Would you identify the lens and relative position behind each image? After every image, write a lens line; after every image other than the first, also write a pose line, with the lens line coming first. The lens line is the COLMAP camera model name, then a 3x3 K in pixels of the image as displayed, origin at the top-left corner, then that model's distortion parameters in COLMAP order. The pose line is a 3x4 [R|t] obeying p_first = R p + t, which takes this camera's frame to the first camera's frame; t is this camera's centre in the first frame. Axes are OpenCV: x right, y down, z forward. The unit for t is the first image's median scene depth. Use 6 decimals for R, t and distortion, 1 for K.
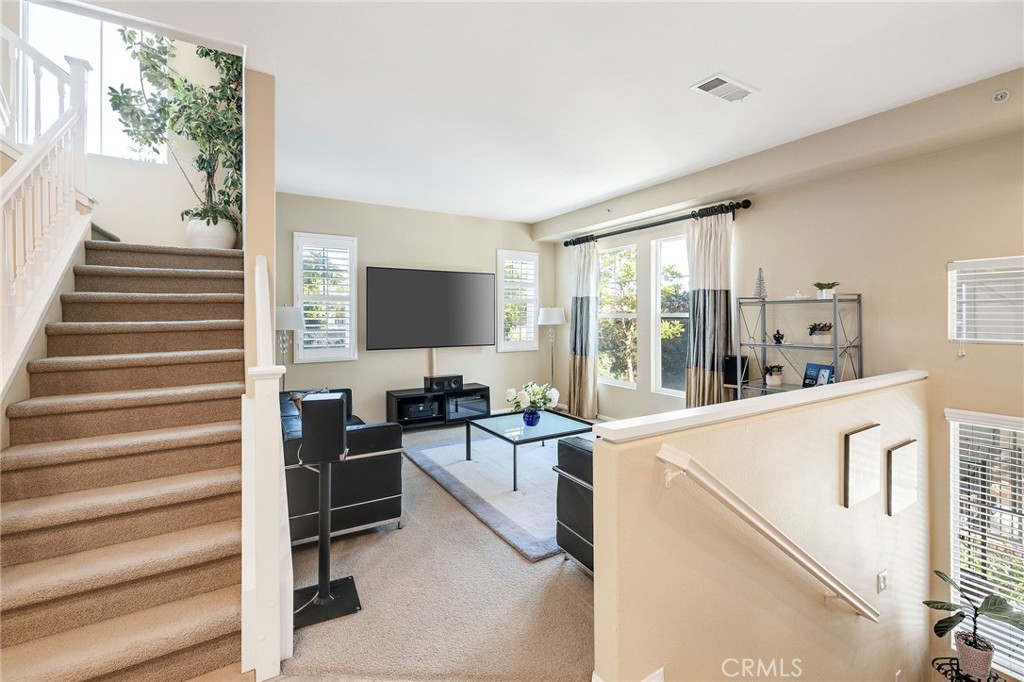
lens RADIAL K [[444.0, 0, 512.7], [0, 444.0, 316.1], [0, 0, 1]] dist [-0.000510, -0.000357]
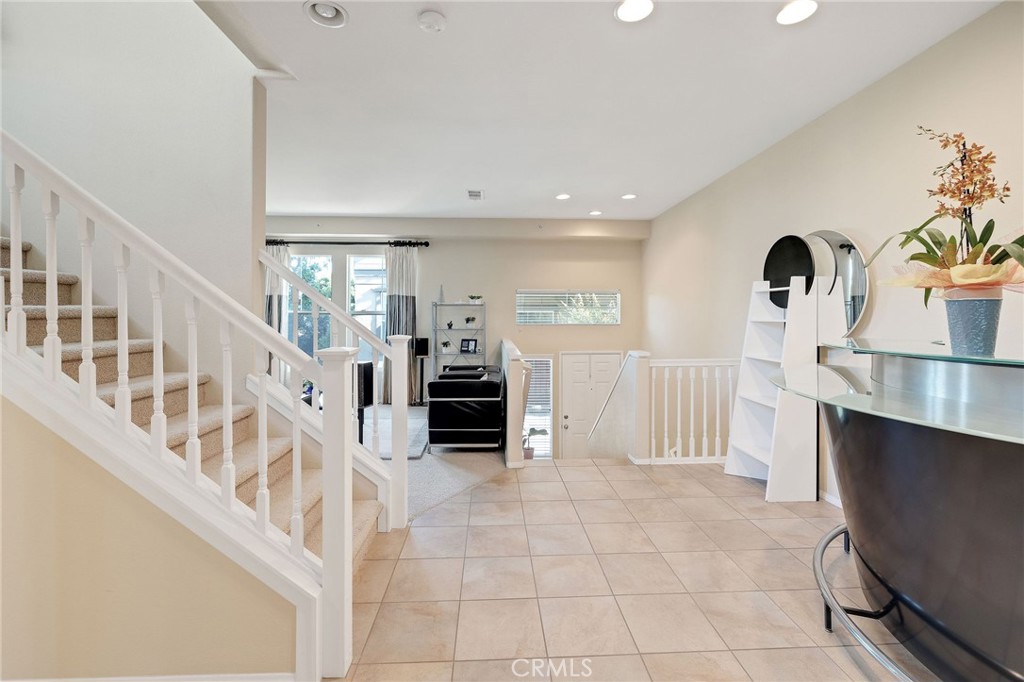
lens RADIAL K [[444.0, 0, 512.7], [0, 444.0, 316.1], [0, 0, 1]] dist [-0.000510, -0.000357]
pose [[0.478101, 0.004814, 0.878292, -0.724072], [-0.000805, 0.999987, -0.005043, 0.017807], [-0.878304, 0.001704, 0.478099, -0.049056]]
